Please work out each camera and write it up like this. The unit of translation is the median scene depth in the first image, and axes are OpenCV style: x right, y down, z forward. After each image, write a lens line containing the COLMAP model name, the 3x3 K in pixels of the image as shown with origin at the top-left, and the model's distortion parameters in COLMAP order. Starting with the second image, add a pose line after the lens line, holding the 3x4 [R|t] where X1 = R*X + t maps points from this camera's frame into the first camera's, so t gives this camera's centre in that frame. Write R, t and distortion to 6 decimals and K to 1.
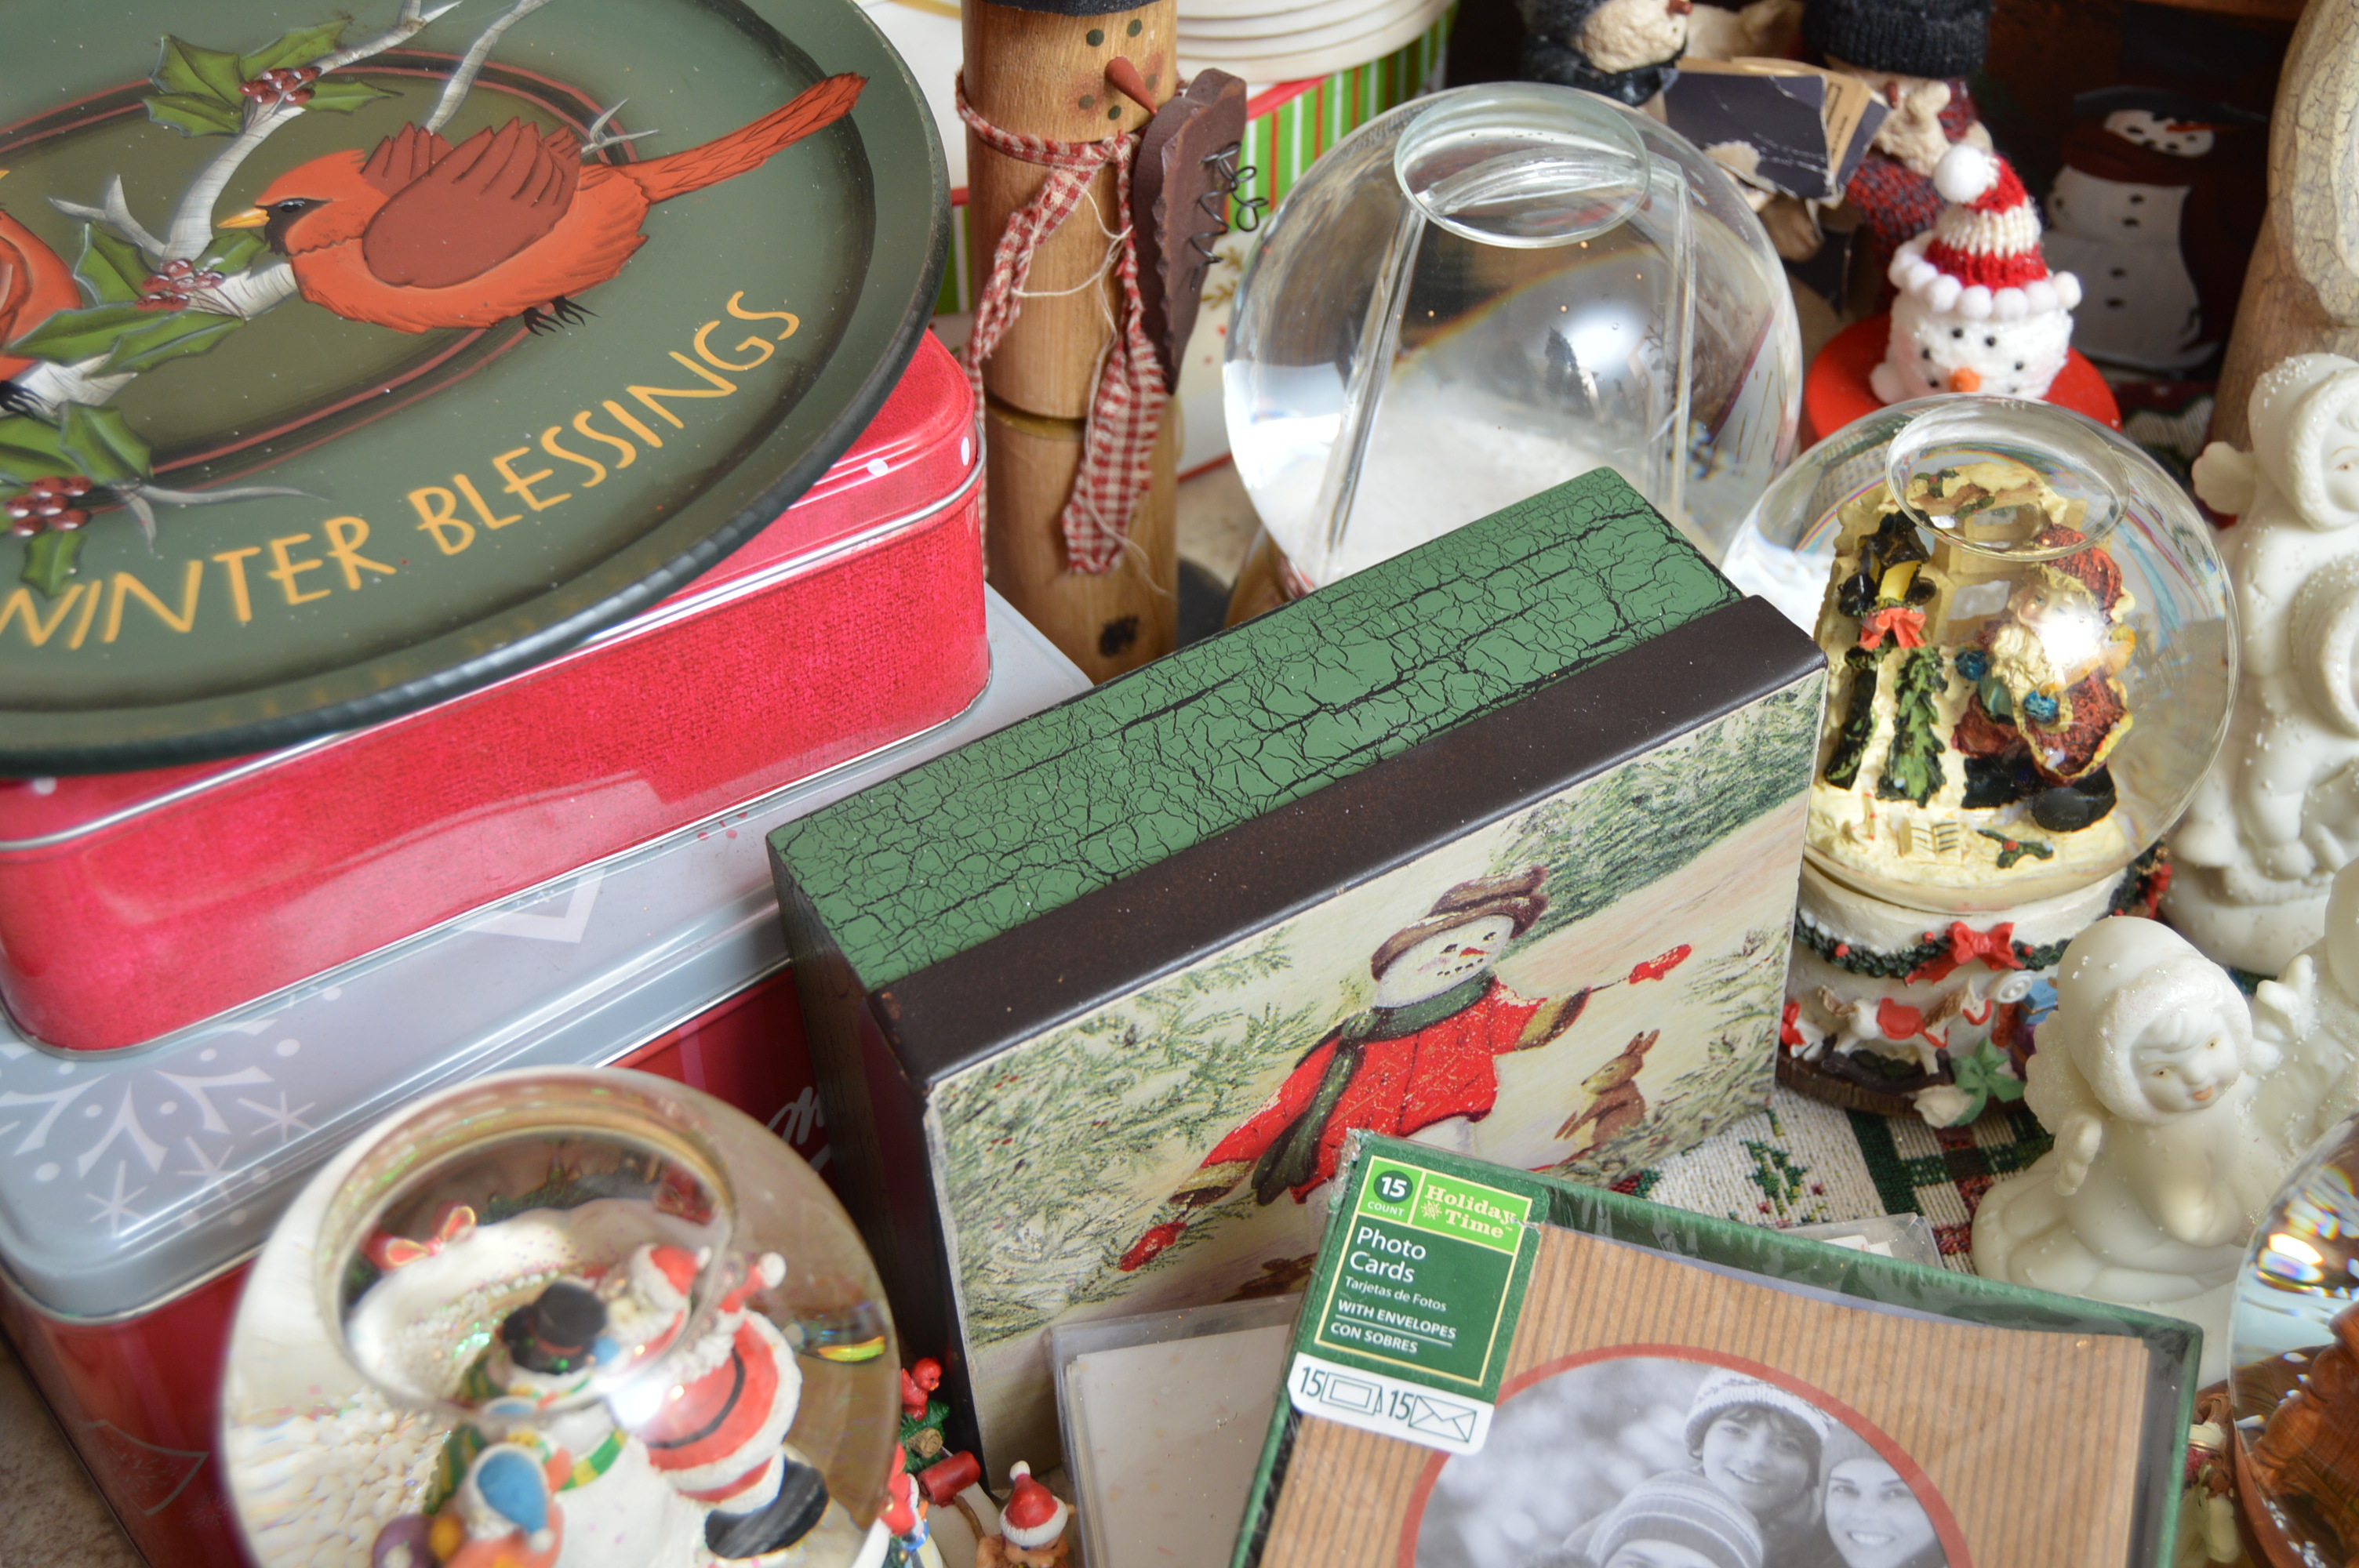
lens RADIAL K [[3244.4, 0, 1197.4], [0, 3244.4, 787.2], [0, 0, 1]] dist [-0.049030, -0.005351]
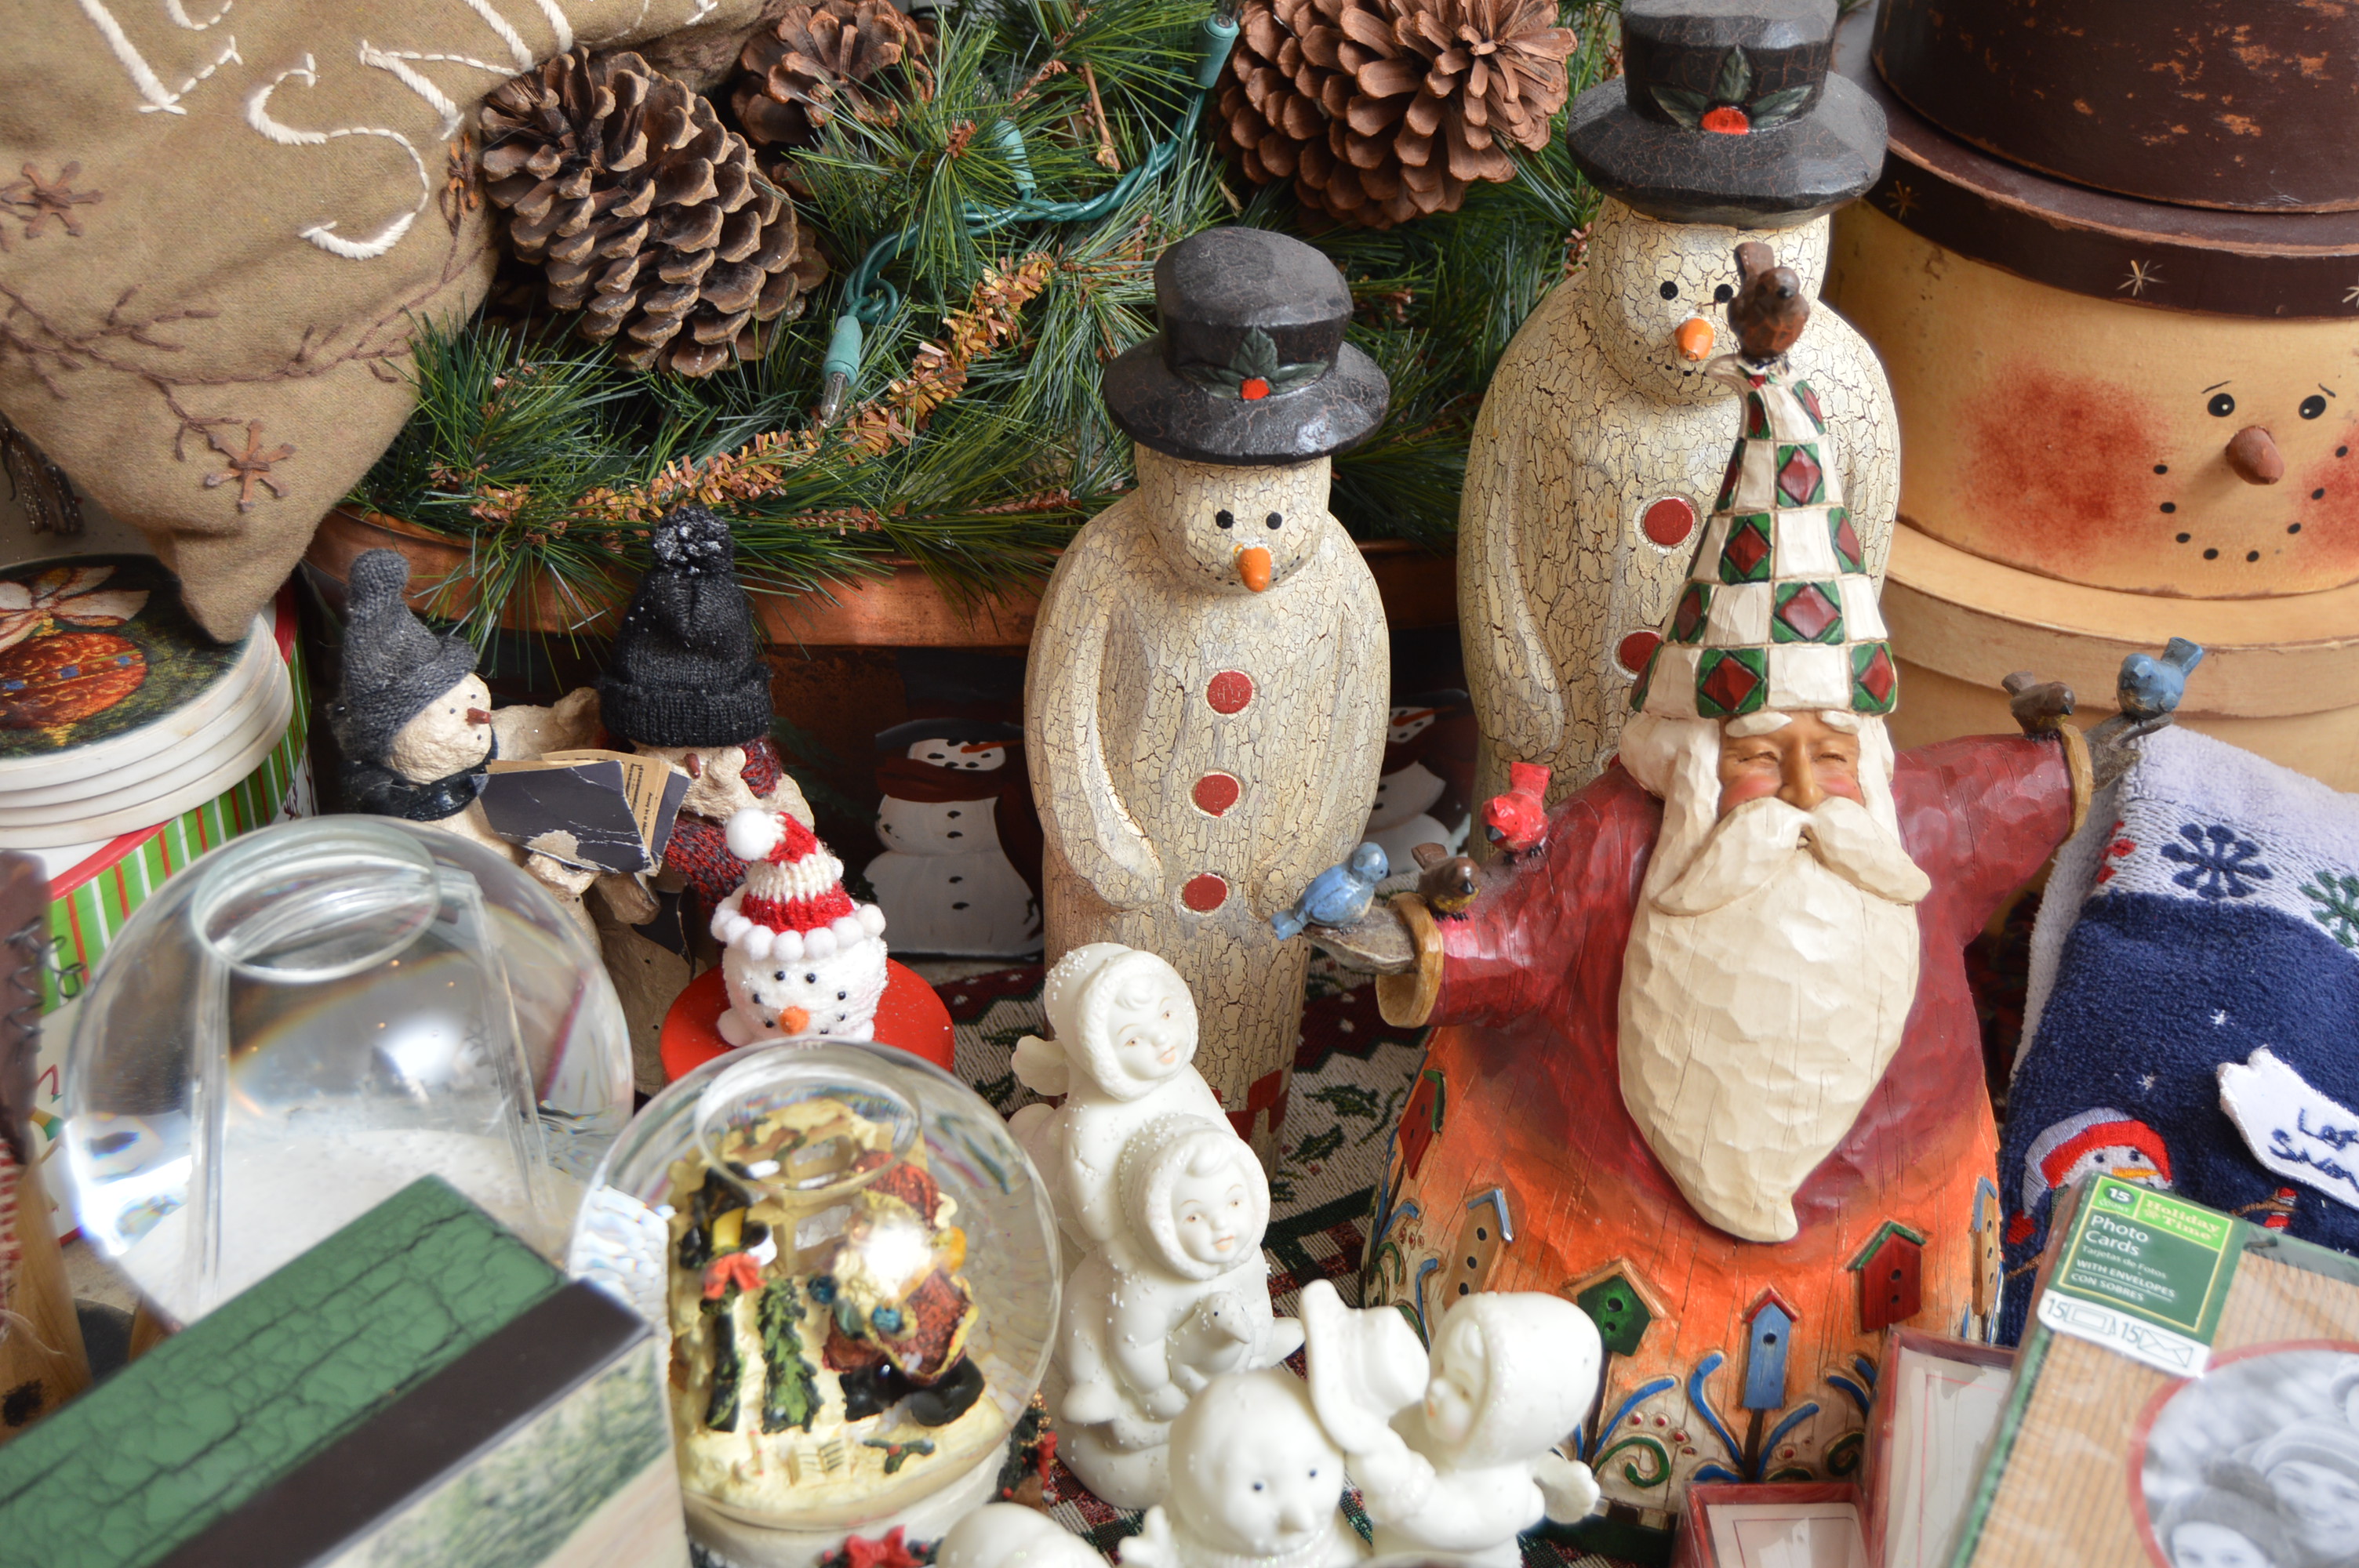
lens RADIAL K [[3020.9, 0, 1194.7], [0, 3020.9, 784.1], [0, 0, 1]] dist [-0.055258, -0.004161]
pose [[0.948541, -0.147452, 0.280226, 0.109977], [0.195352, 0.968979, -0.151382, -0.026944], [-0.249212, 0.198335, 0.947922, -0.001069]]
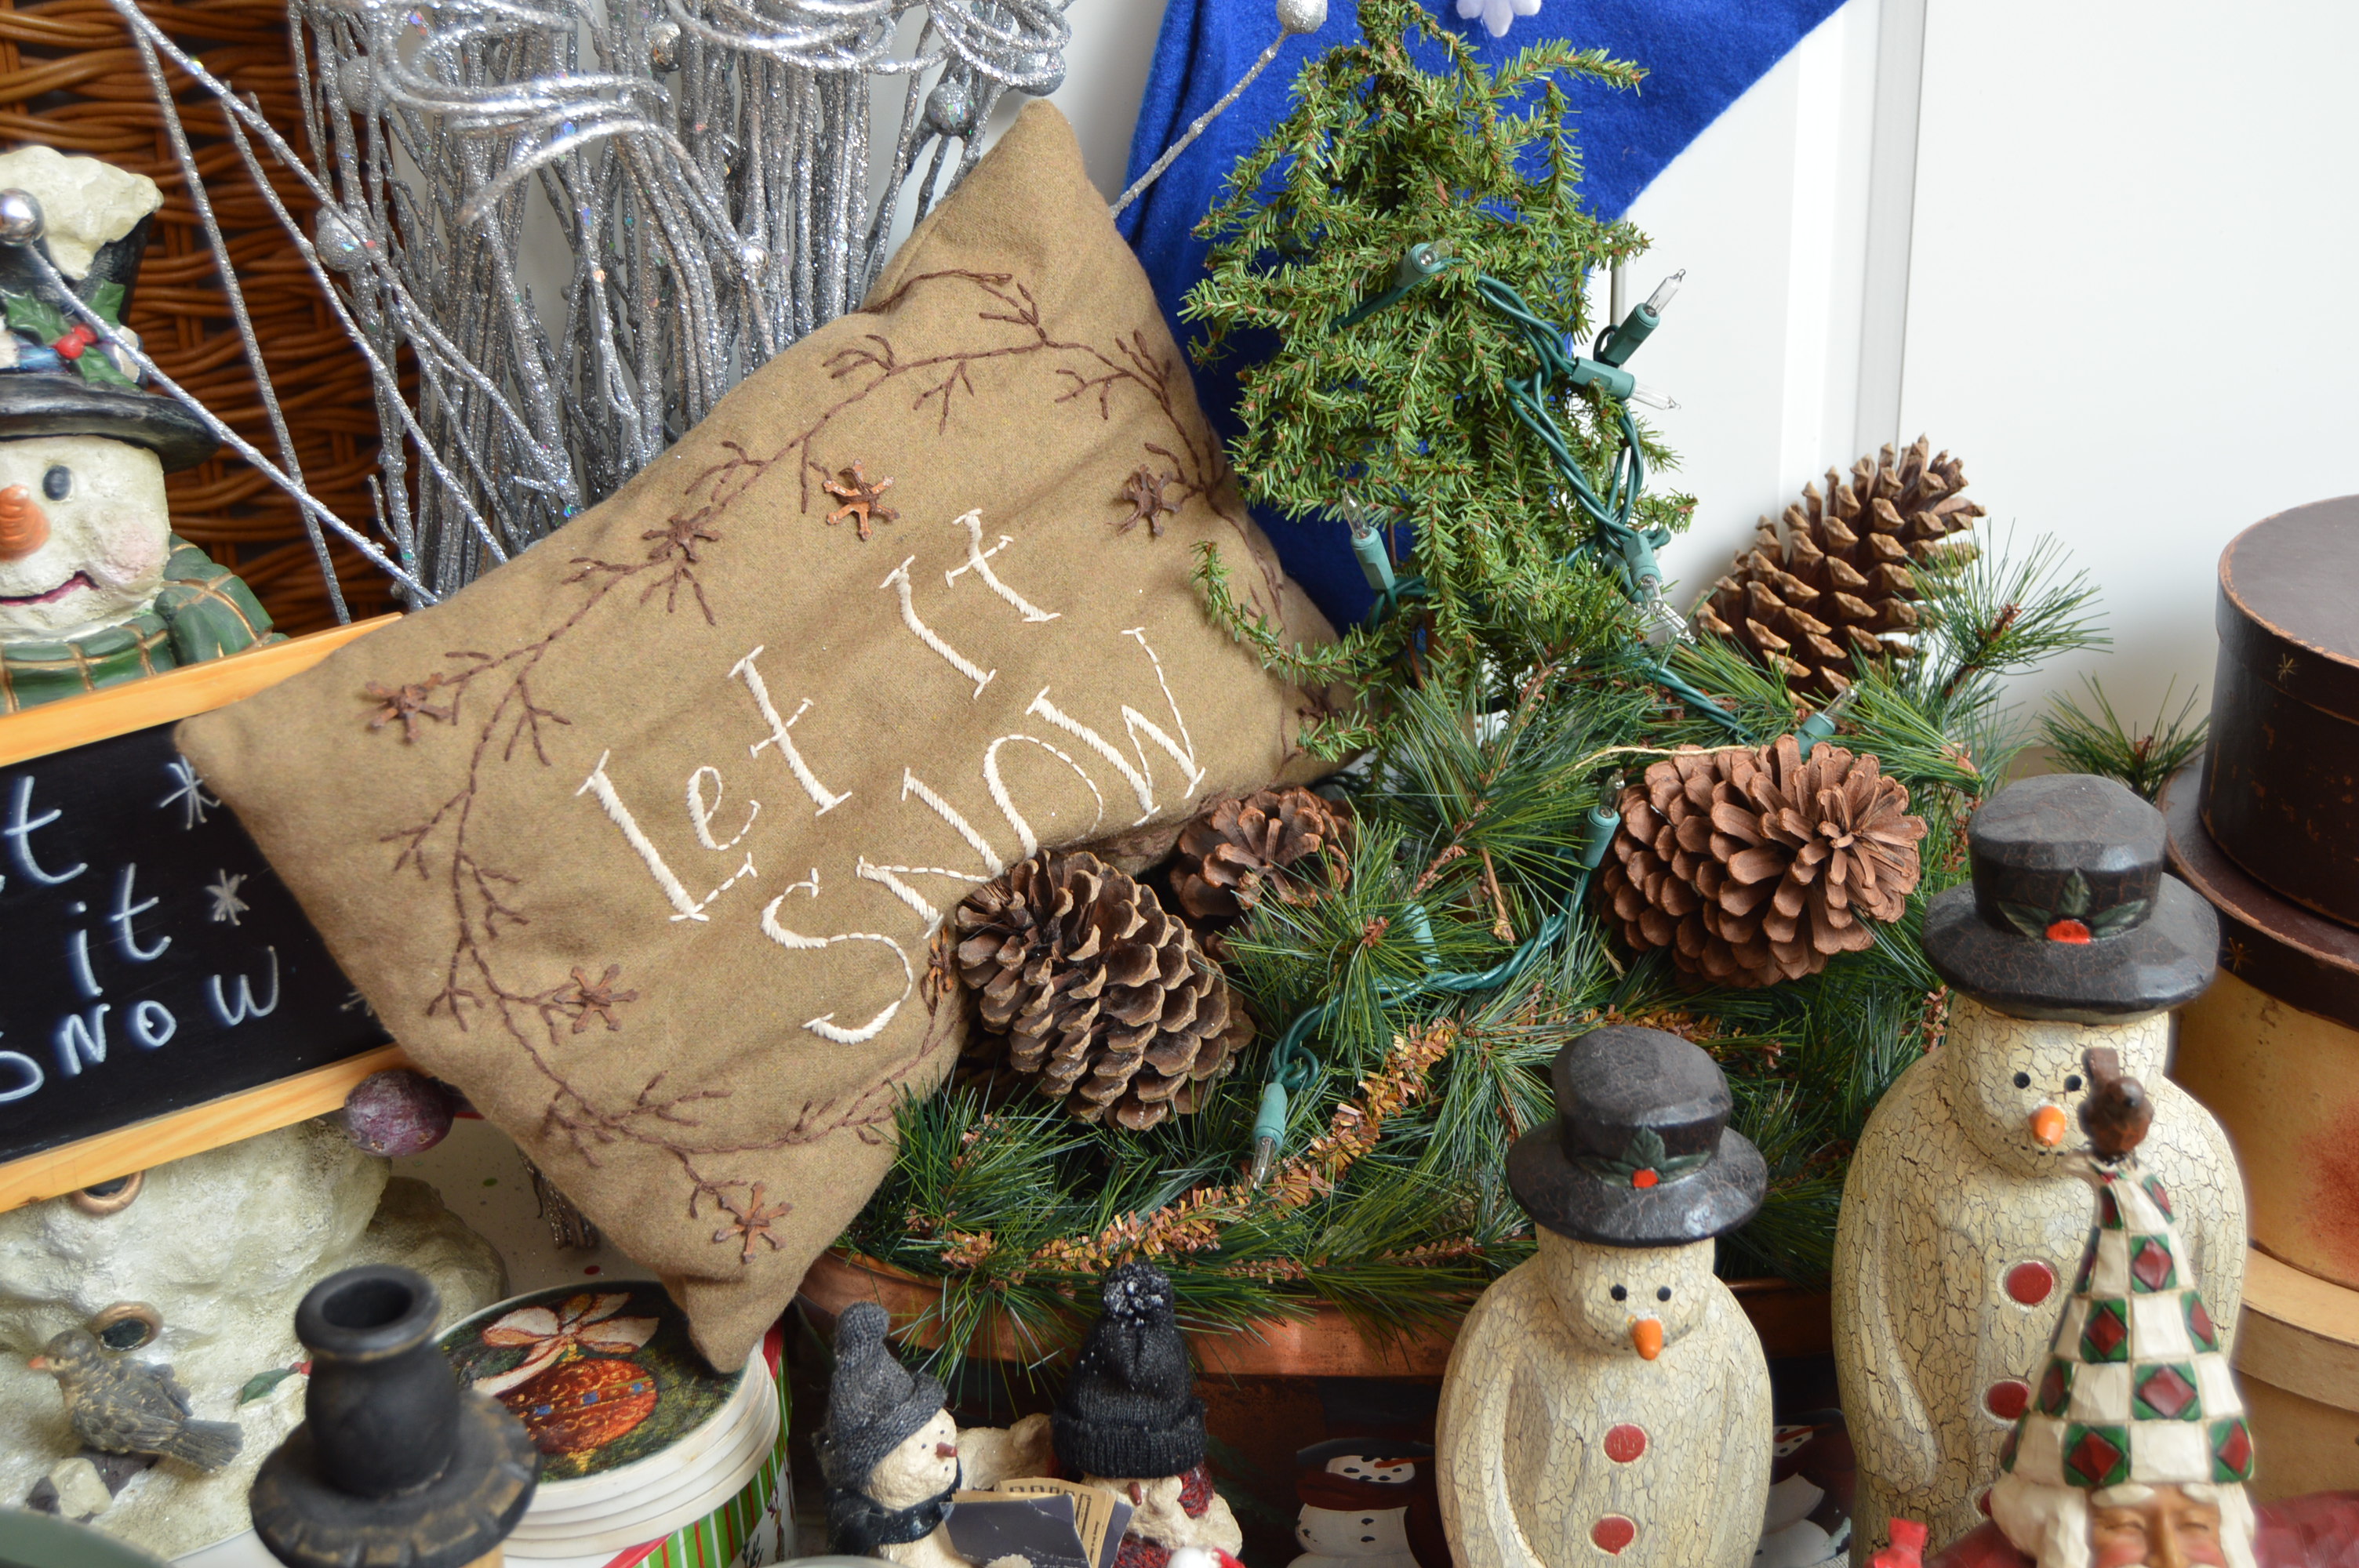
lens RADIAL K [[2826.4, 0, 1194.6], [0, 2826.4, 781.3], [0, 0, 1]] dist [-0.061705, 0.008411]
pose [[0.977679, -0.109404, 0.179372, 0.095042], [0.167547, 0.921104, -0.351418, -0.105884], [-0.126774, 0.373628, 0.918875, -0.077413]]
